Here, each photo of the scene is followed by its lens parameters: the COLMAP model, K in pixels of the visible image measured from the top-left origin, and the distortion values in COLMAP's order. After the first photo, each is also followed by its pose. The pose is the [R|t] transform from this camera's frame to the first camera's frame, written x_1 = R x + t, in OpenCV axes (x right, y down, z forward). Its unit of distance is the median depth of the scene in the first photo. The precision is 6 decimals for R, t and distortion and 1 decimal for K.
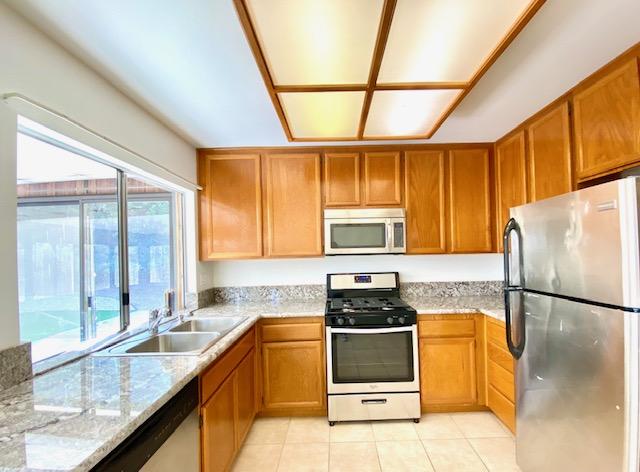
lens RADIAL K [[292.4, 0, 321.5], [0, 292.4, 245.8], [0, 0, 1]] dist [0.026915, -0.000350]
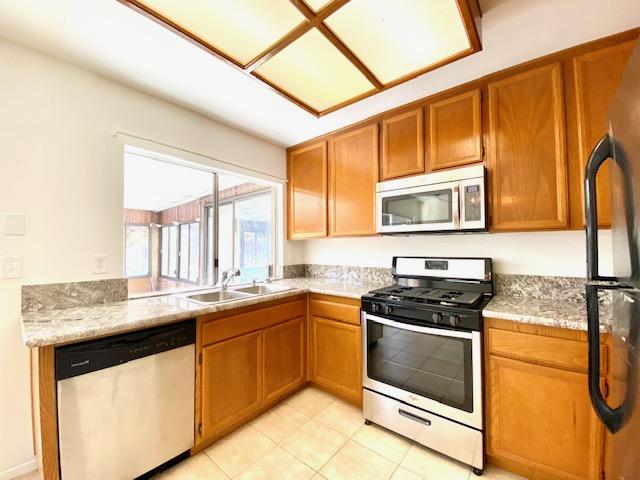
lens RADIAL K [[259.9, 0, 320.0], [0, 259.9, 240.0], [0, 0, 1]] dist [0.039158, -0.029641]
pose [[0.765971, 0.000525, -0.642875, 0.394403], [-0.003248, 0.999990, -0.003053, 0.054490], [0.642867, 0.004426, 0.765965, 0.275078]]
